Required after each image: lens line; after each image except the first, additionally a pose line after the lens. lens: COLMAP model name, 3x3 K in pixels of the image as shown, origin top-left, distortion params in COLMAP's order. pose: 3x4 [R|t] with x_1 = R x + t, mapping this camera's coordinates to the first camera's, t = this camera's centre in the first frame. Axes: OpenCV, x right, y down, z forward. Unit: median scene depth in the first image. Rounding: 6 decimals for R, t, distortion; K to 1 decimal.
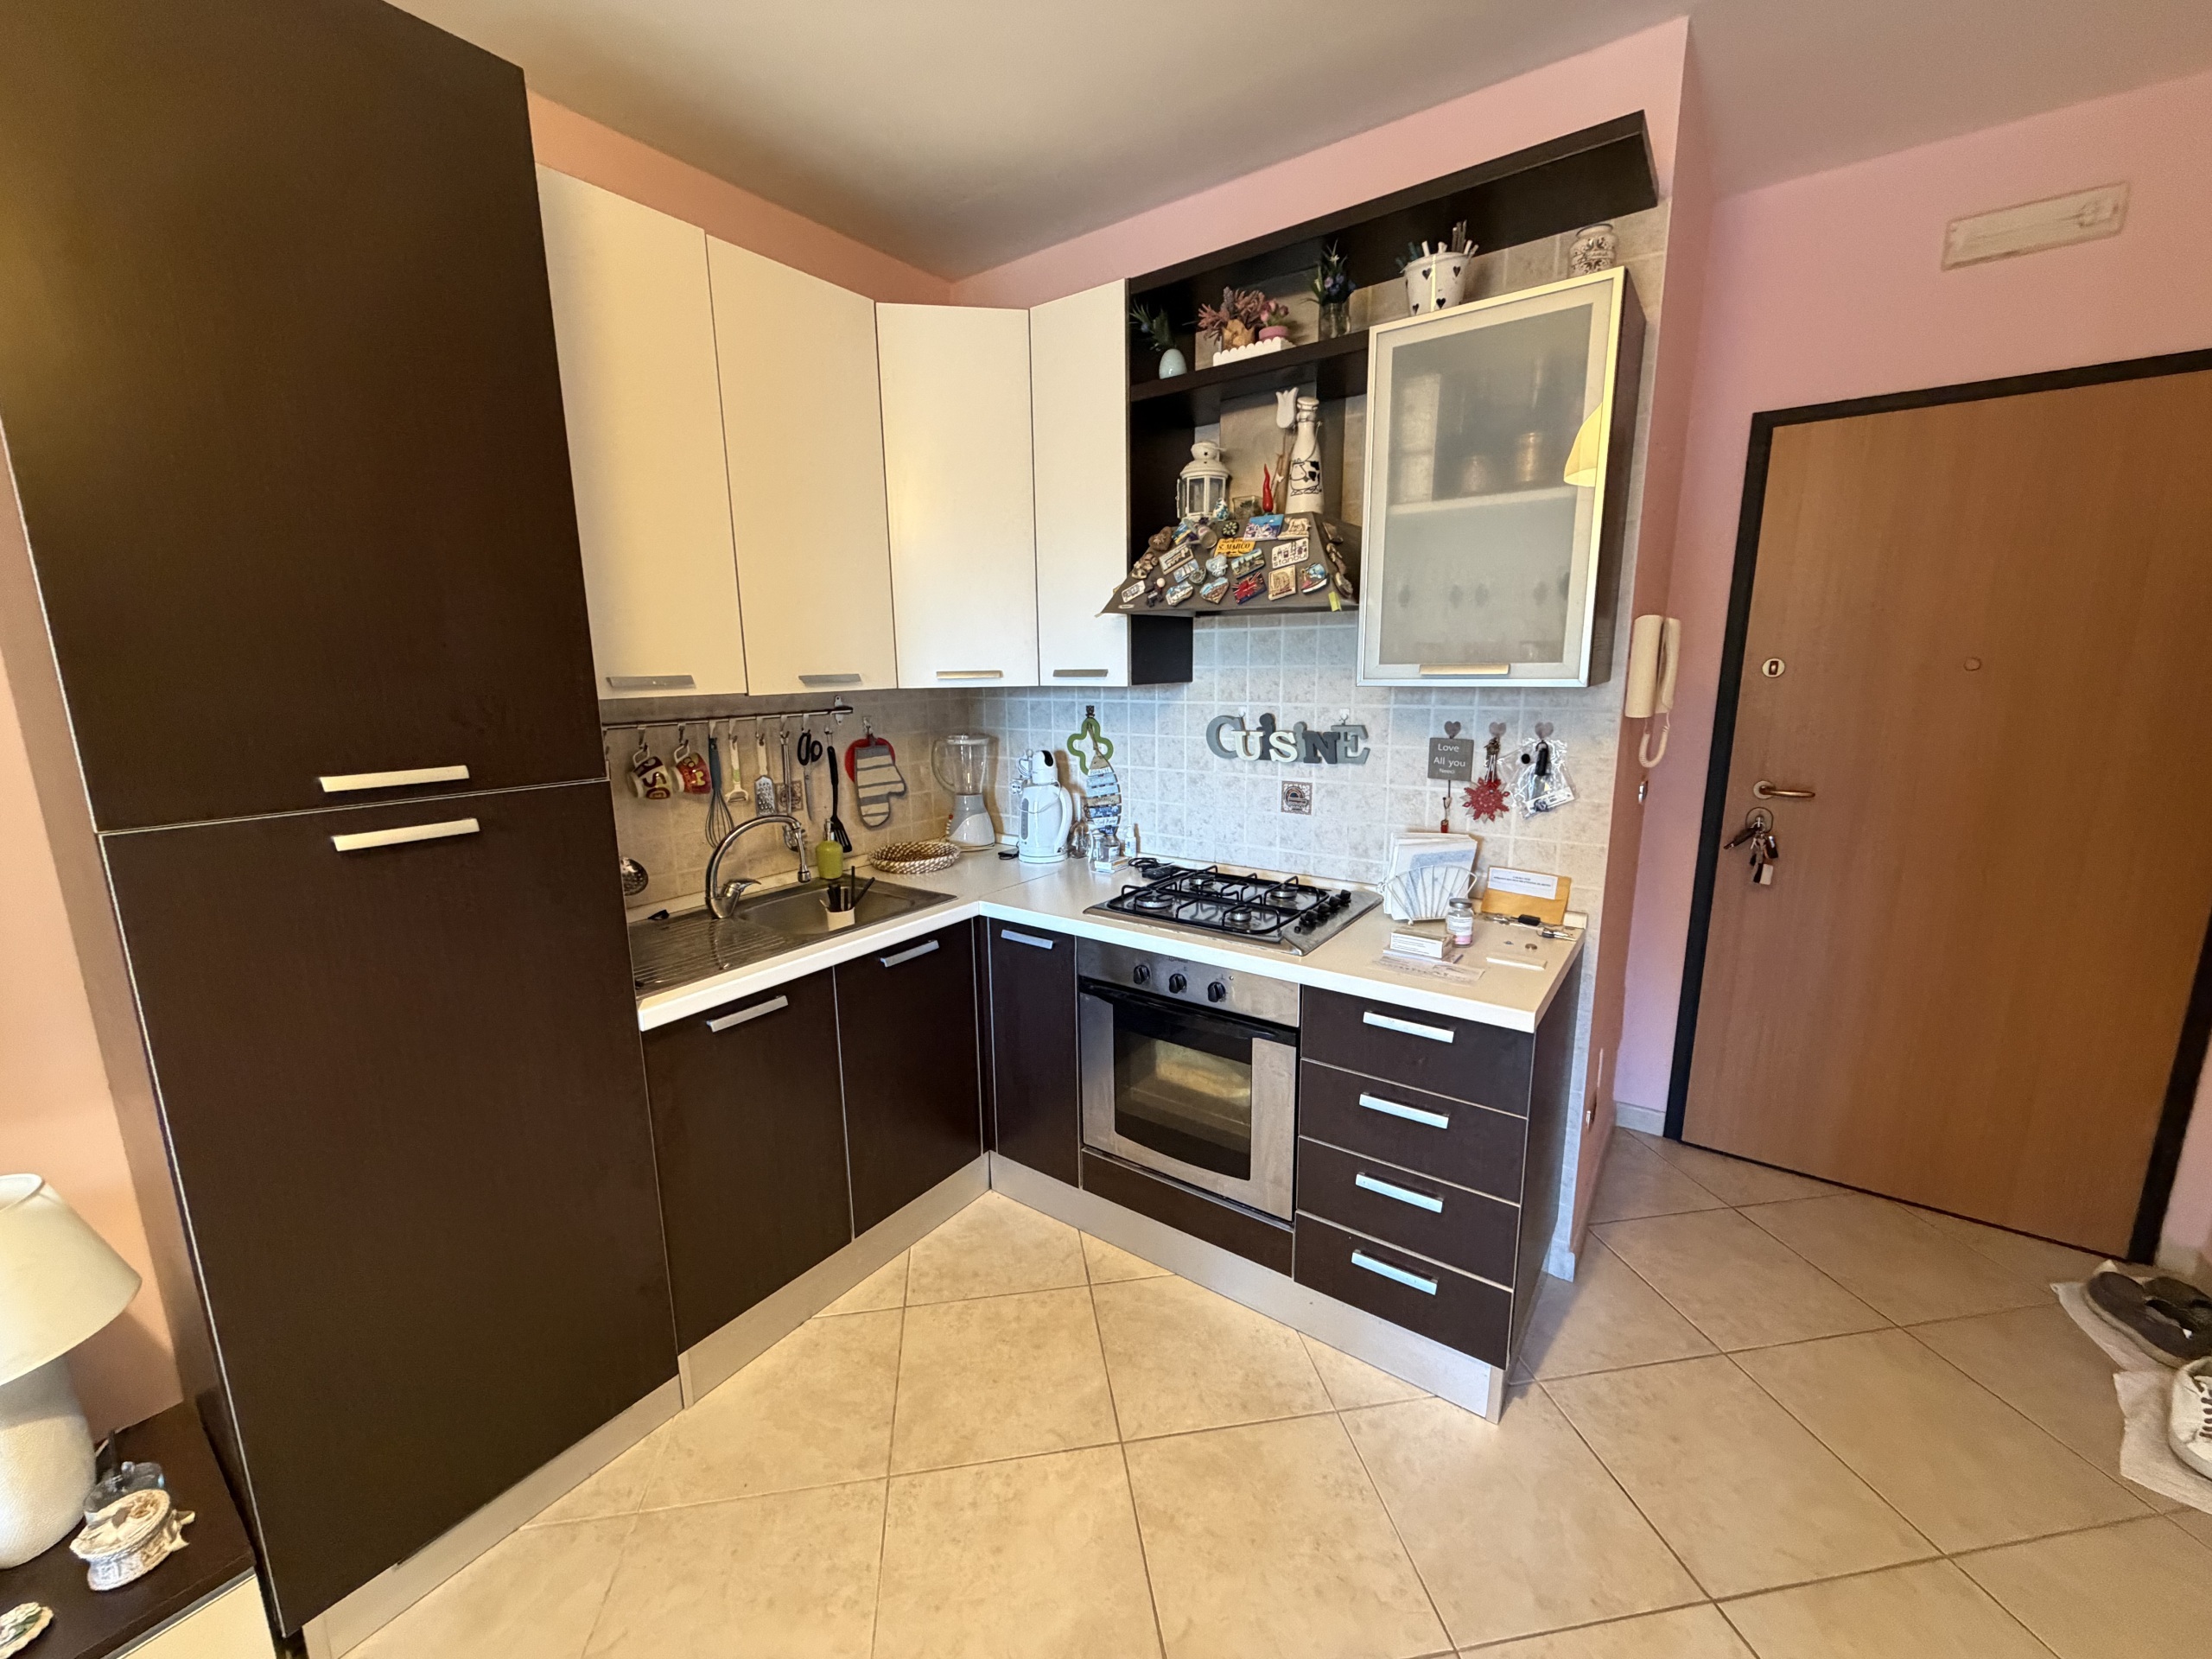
lens RADIAL K [[878.6, 0, 1106.5], [0, 878.6, 829.8], [0, 0, 1]] dist [-0.001772, -0.000213]
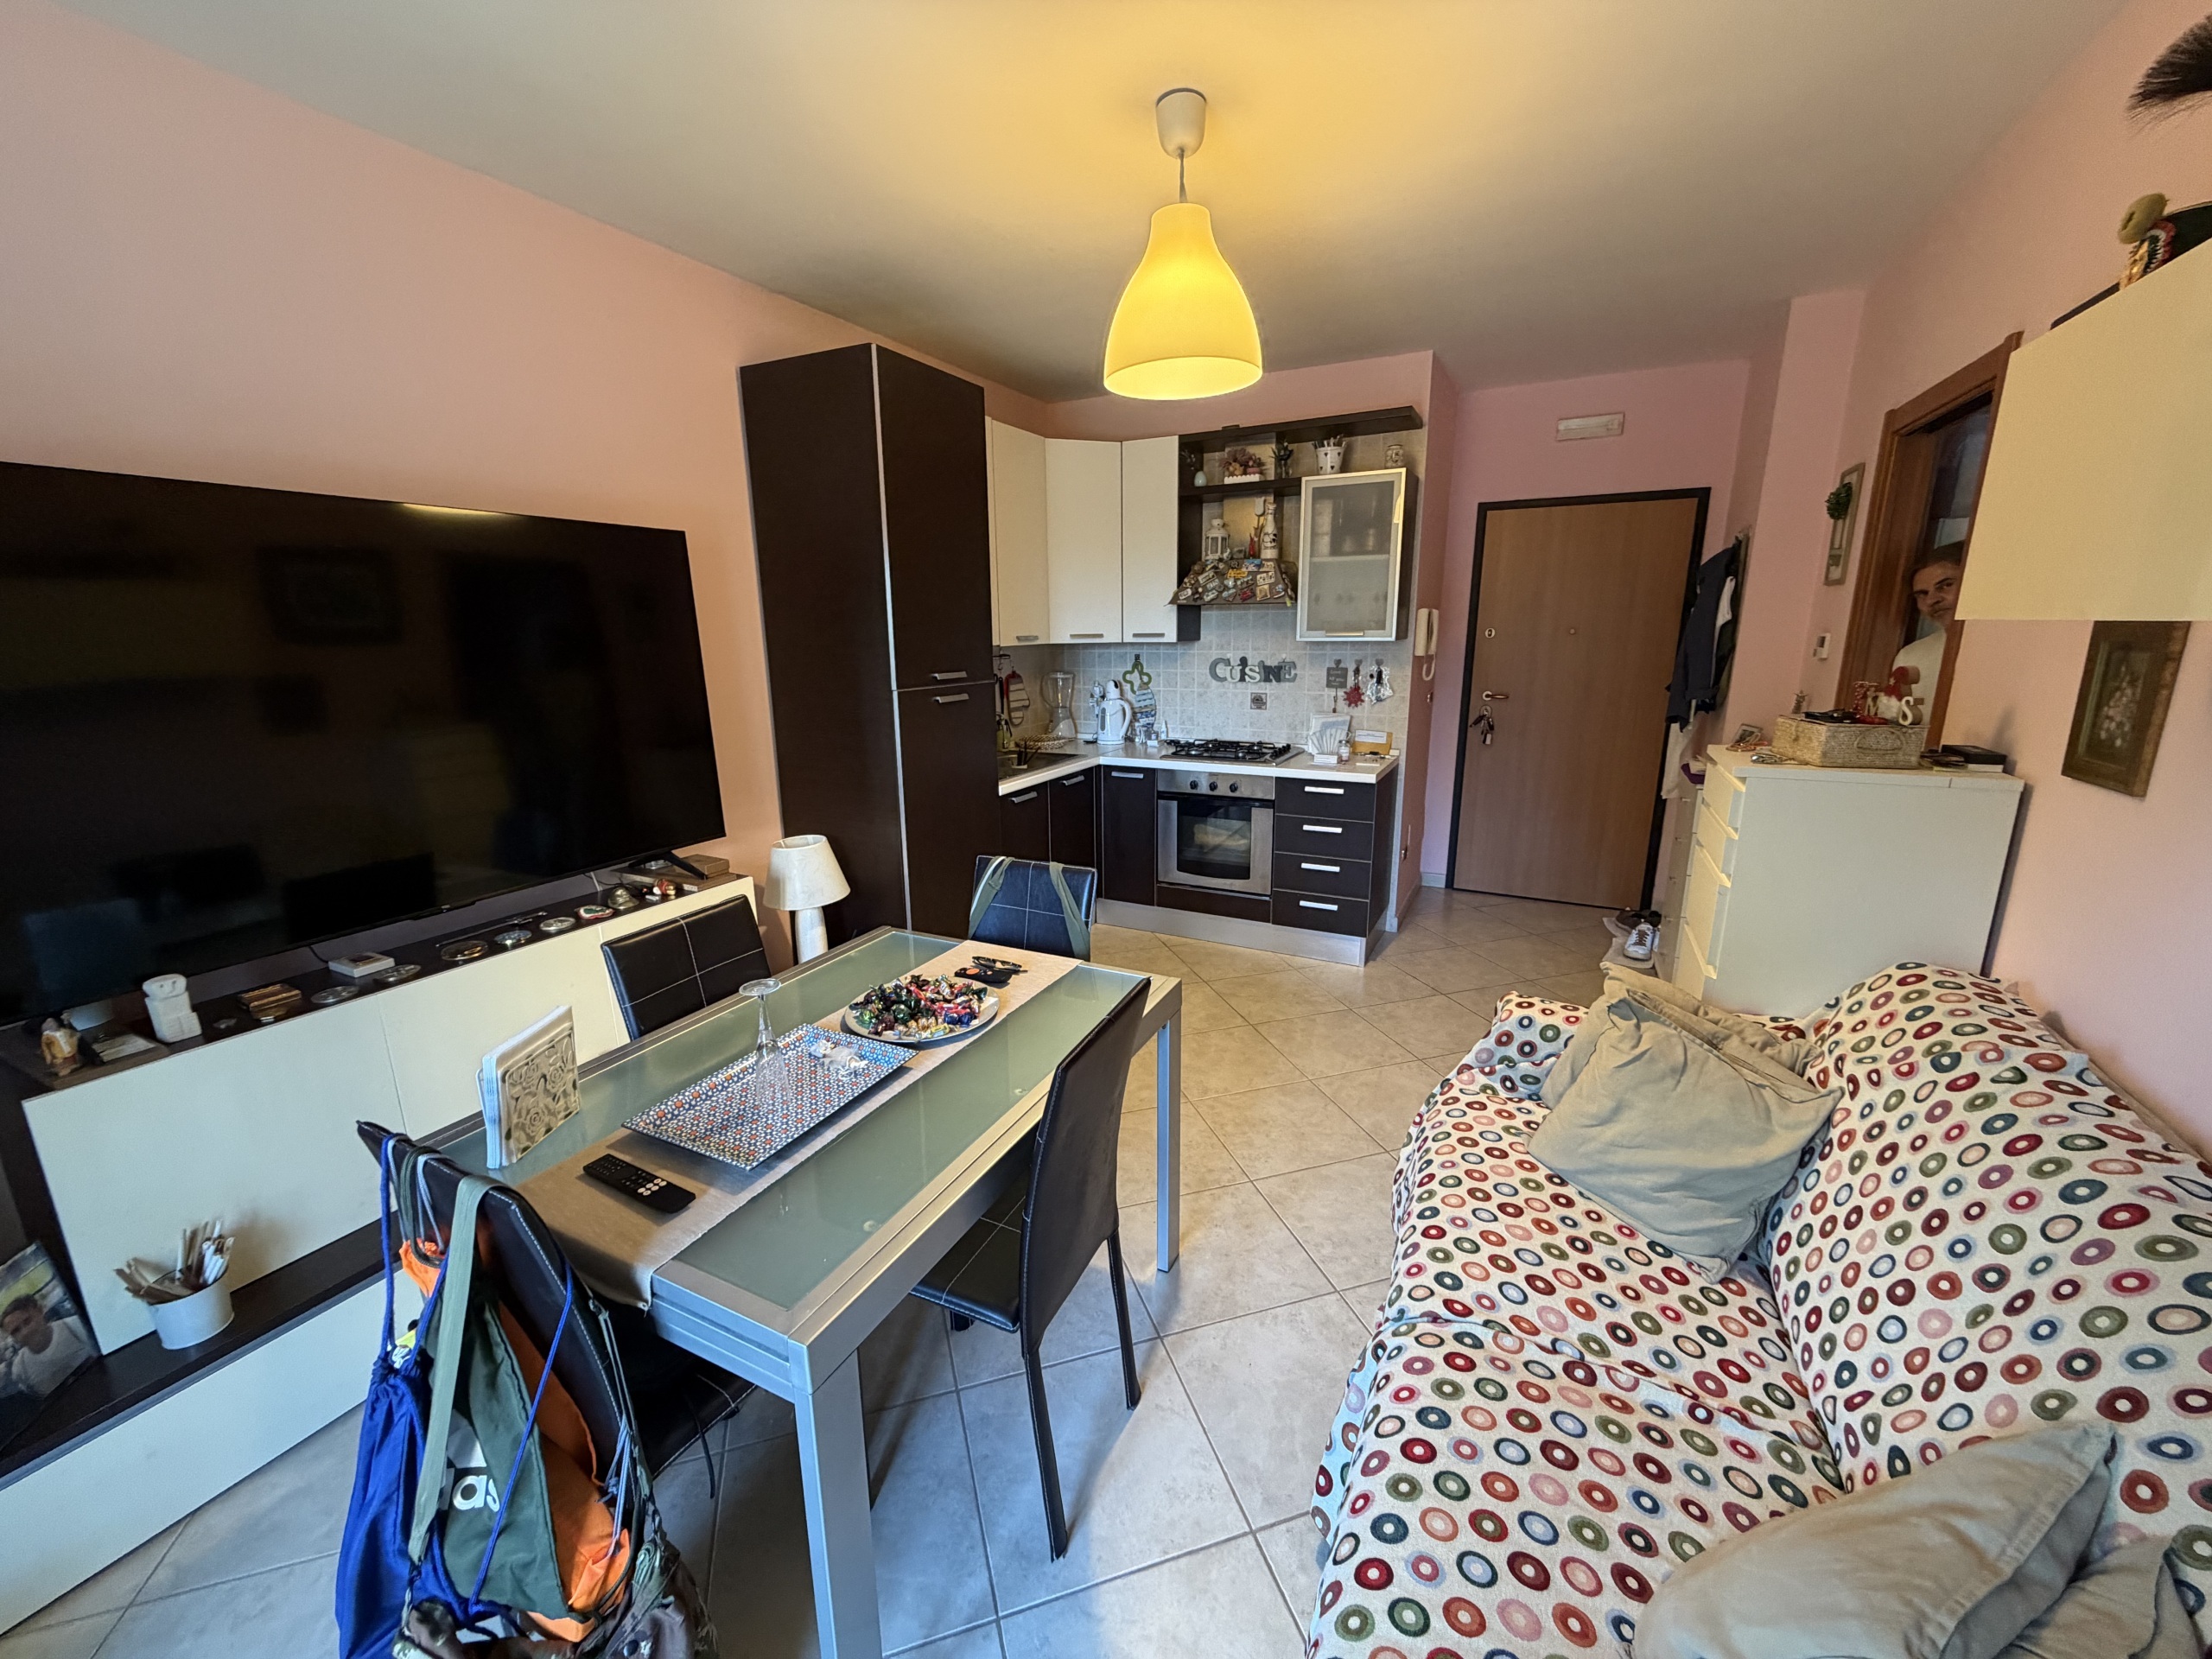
lens RADIAL K [[878.6, 0, 1105.3], [0, 878.6, 830.5], [0, 0, 1]] dist [-0.001772, -0.000213]
pose [[0.988669, -0.031397, 0.146795, -0.463479], [0.025938, 0.998904, 0.038953, 0.185626], [-0.147857, -0.034704, 0.988400, -0.976929]]
